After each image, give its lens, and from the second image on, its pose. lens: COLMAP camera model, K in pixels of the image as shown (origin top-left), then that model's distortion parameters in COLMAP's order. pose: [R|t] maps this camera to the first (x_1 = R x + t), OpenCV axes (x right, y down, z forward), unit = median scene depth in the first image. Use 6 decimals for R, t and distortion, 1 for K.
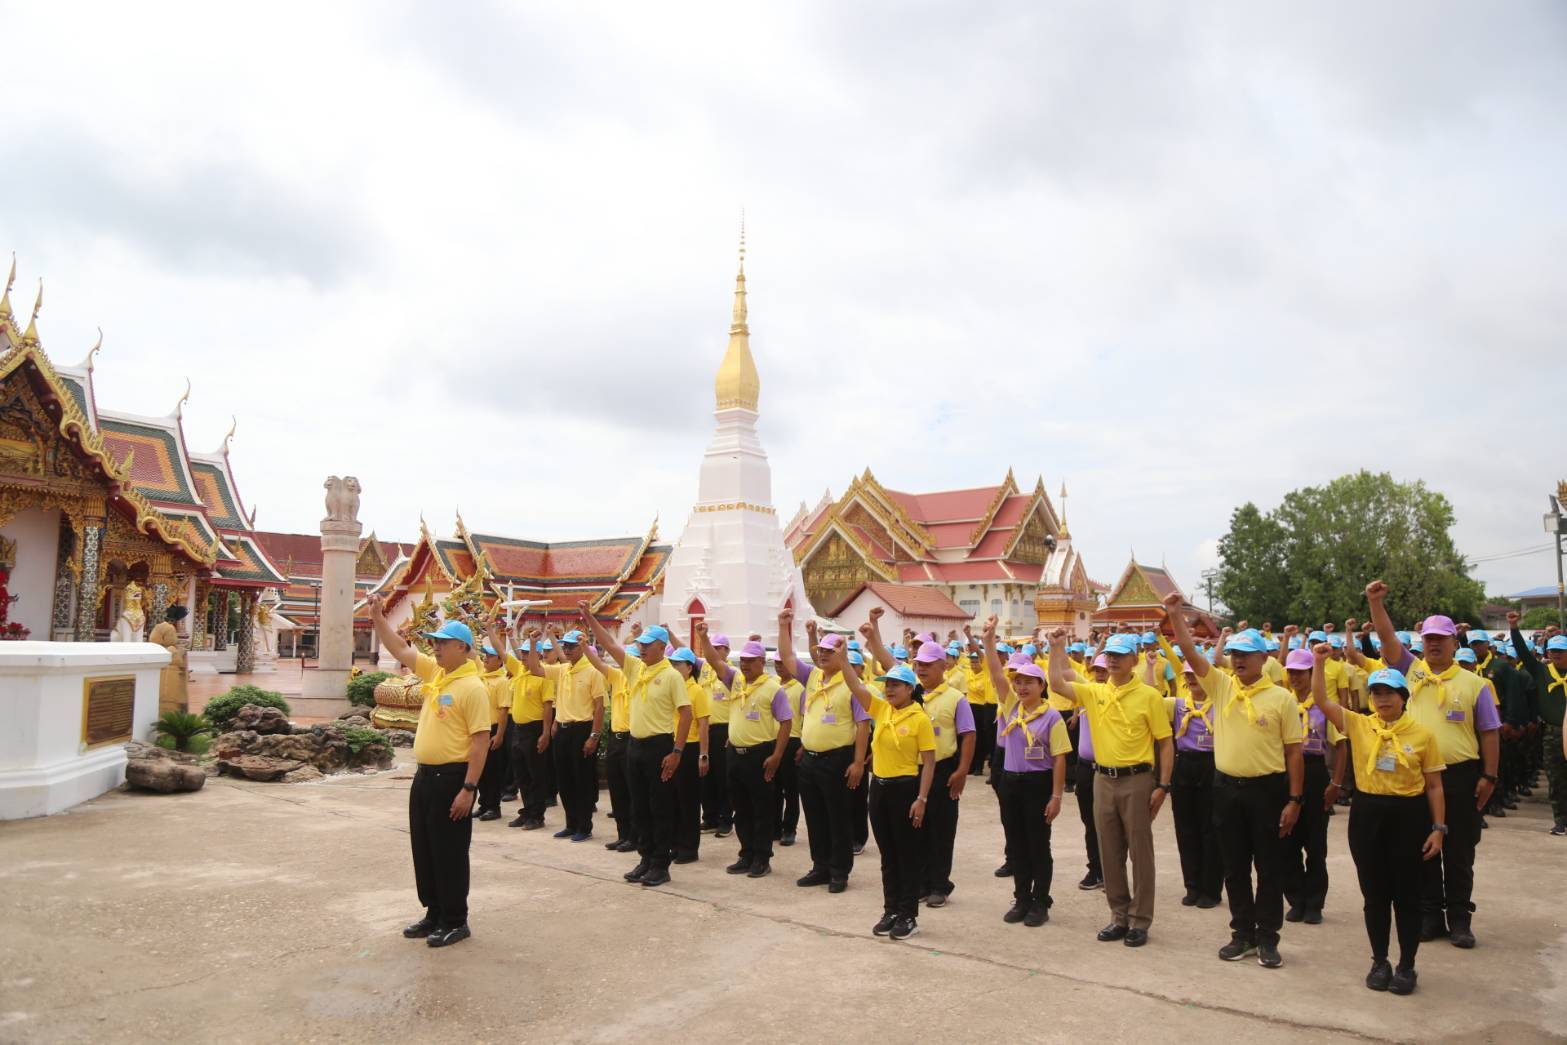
lens RADIAL K [[1120.4, 0, 773.7], [0, 1120.4, 521.3], [0, 0, 1]] dist [-0.088791, 0.052273]
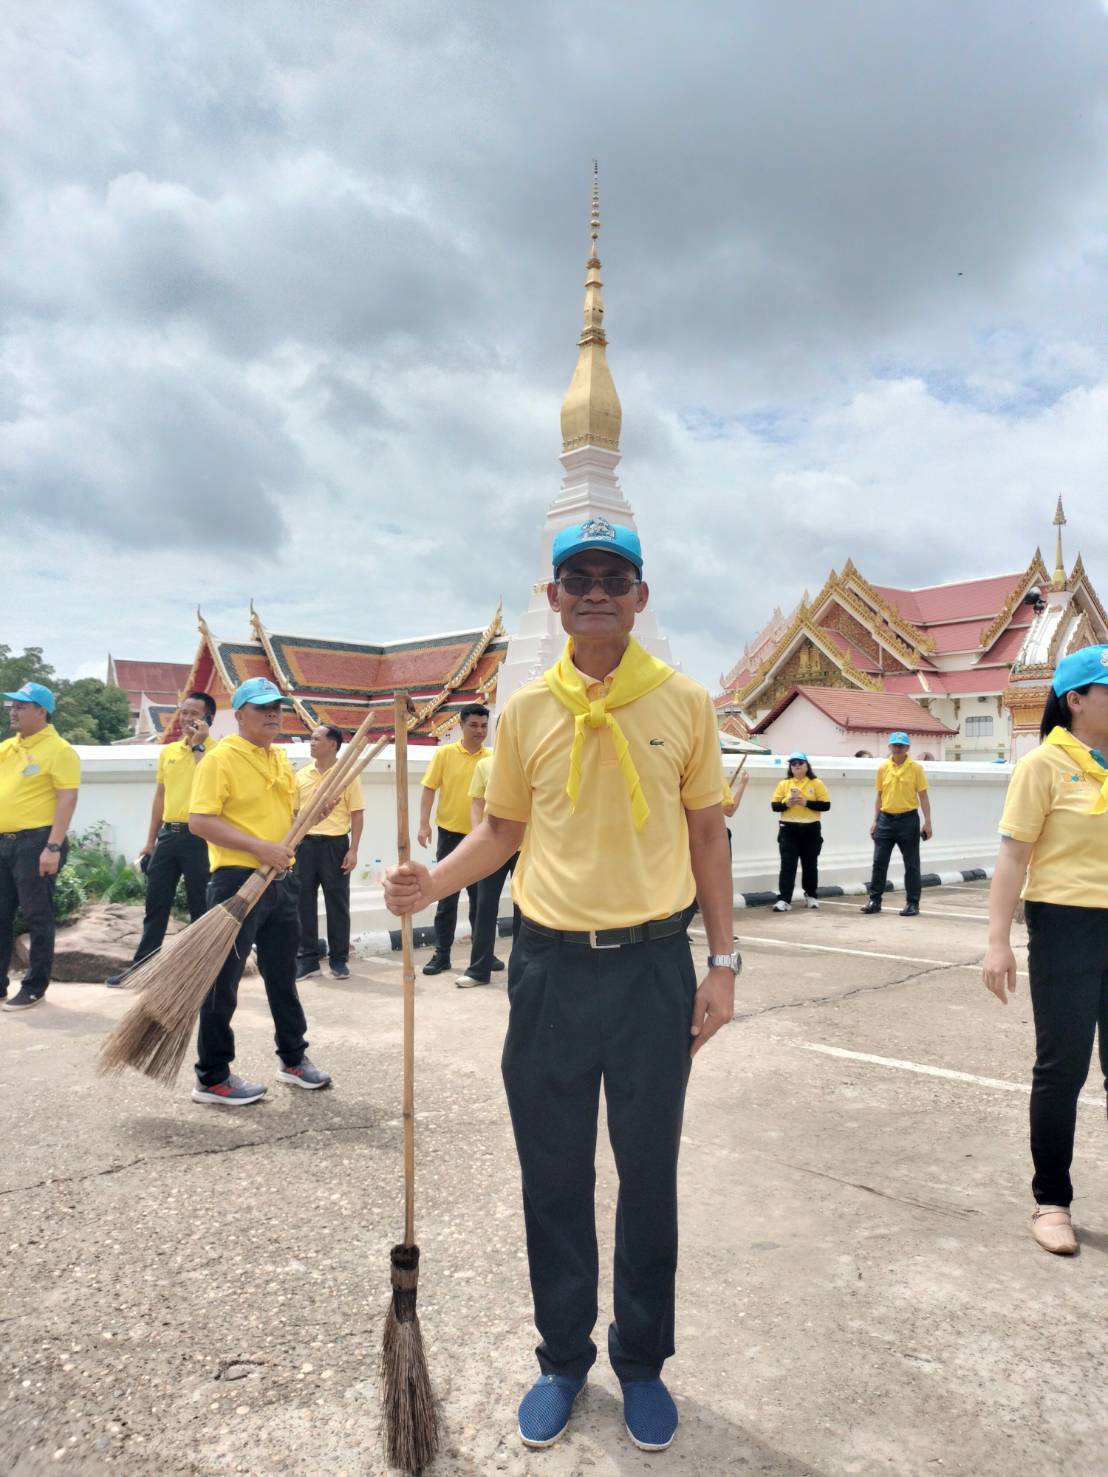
lens RADIAL K [[1117.6, 0, 544.0], [0, 1117.6, 739.8], [0, 0, 1]] dist [0.045740, -0.017973]
pose [[0.972971, -0.015935, -0.230379, 0.074441], [0.032893, 0.997008, 0.069955, 0.026612], [0.228575, -0.075642, 0.970583, 0.190417]]
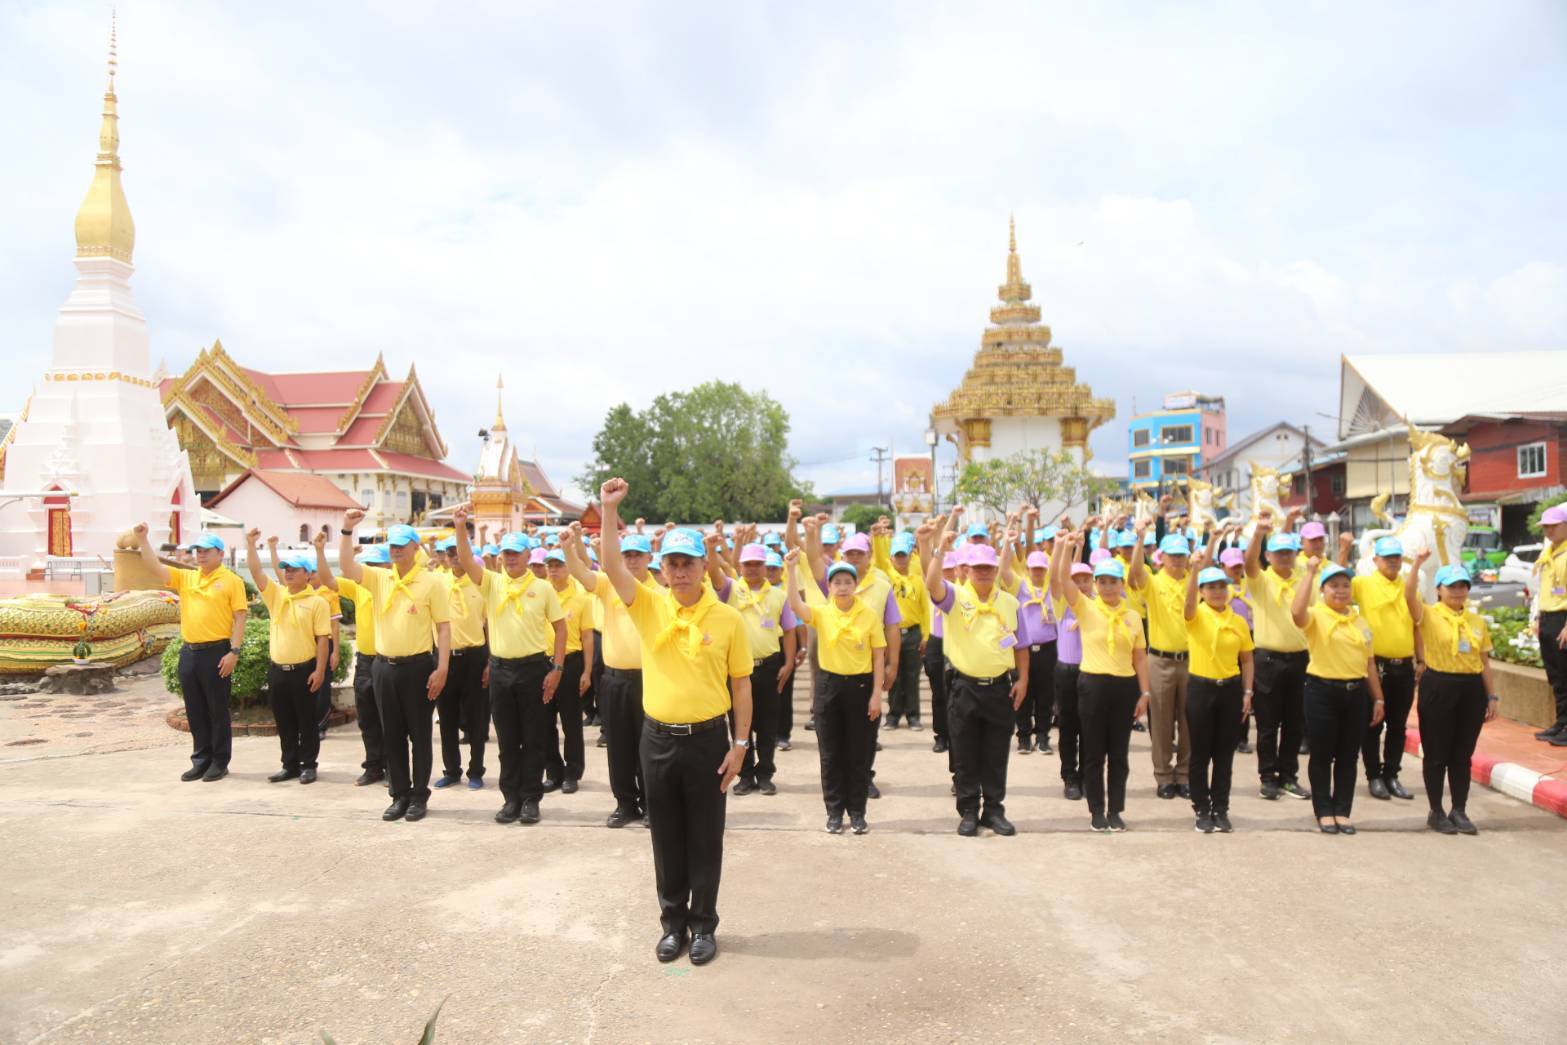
lens RADIAL K [[1120.4, 0, 781.1], [0, 1120.4, 529.8], [0, 0, 1]] dist [-0.088791, 0.052273]
pose [[0.825813, -0.006840, 0.563902, -0.053926], [-0.052658, 0.994622, 0.089181, 0.001090], [-0.561480, -0.103341, 0.821012, 0.025291]]
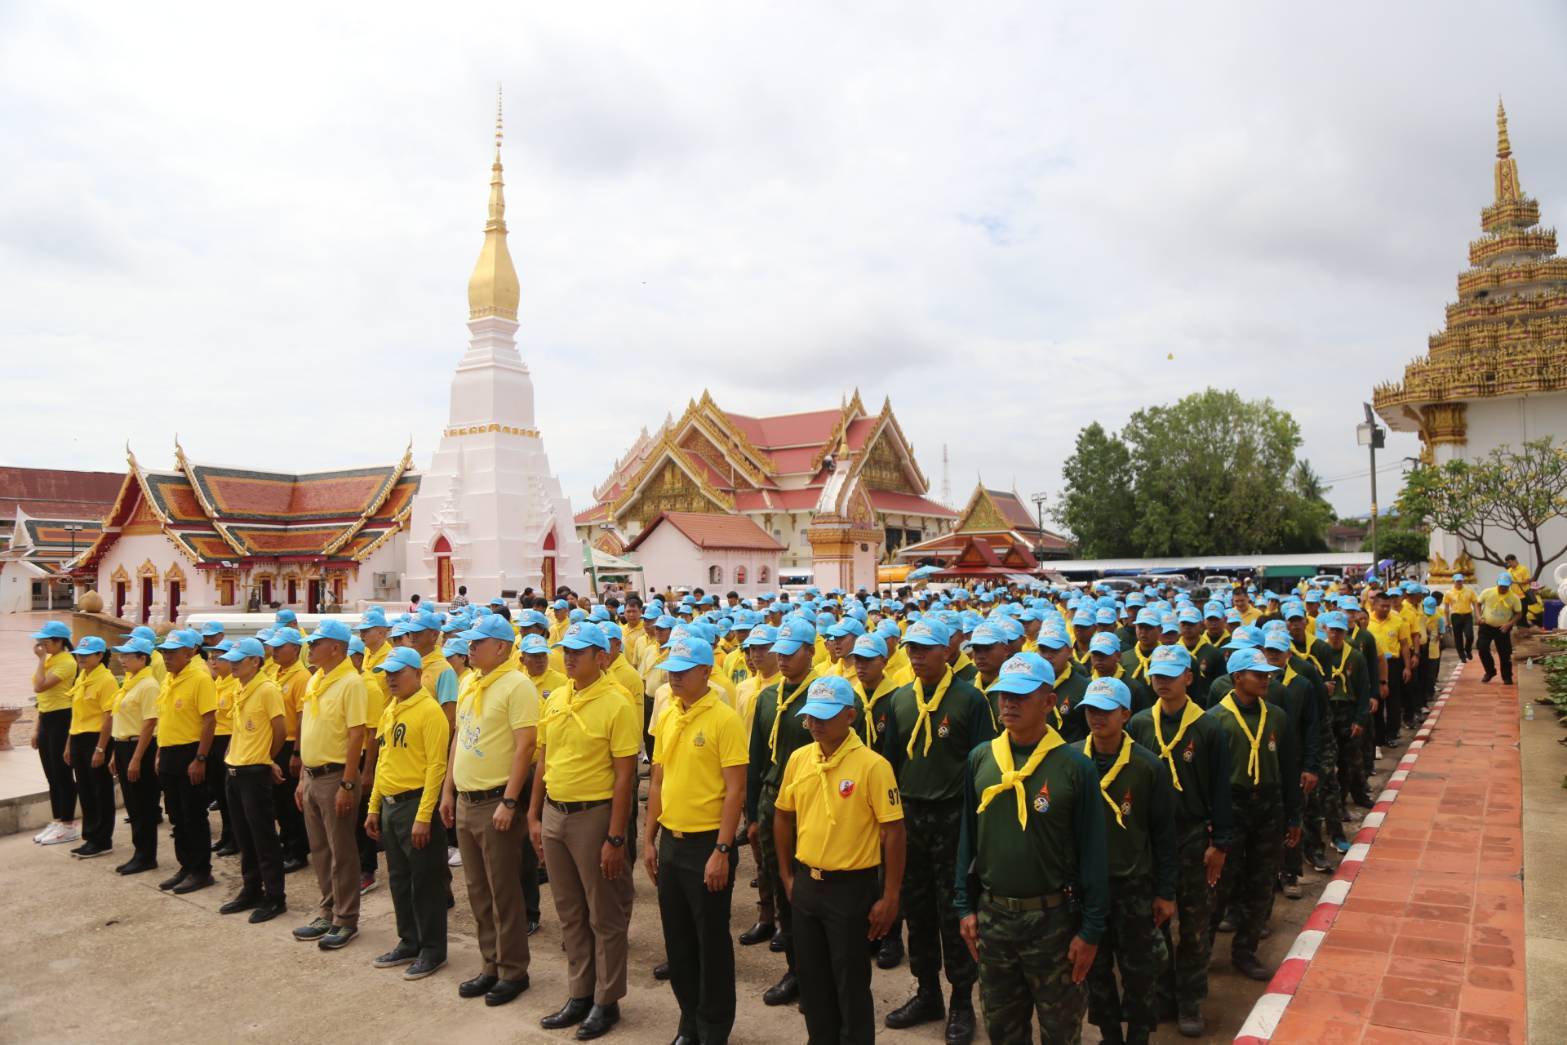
lens RADIAL K [[1120.4, 0, 768.1], [0, 1120.4, 530.4], [0, 0, 1]] dist [-0.088791, 0.052273]
pose [[0.996219, -0.018168, 0.084955, 0.074896], [0.012060, 0.997342, 0.071861, 0.003981], [-0.086035, -0.070565, 0.993790, 0.075811]]
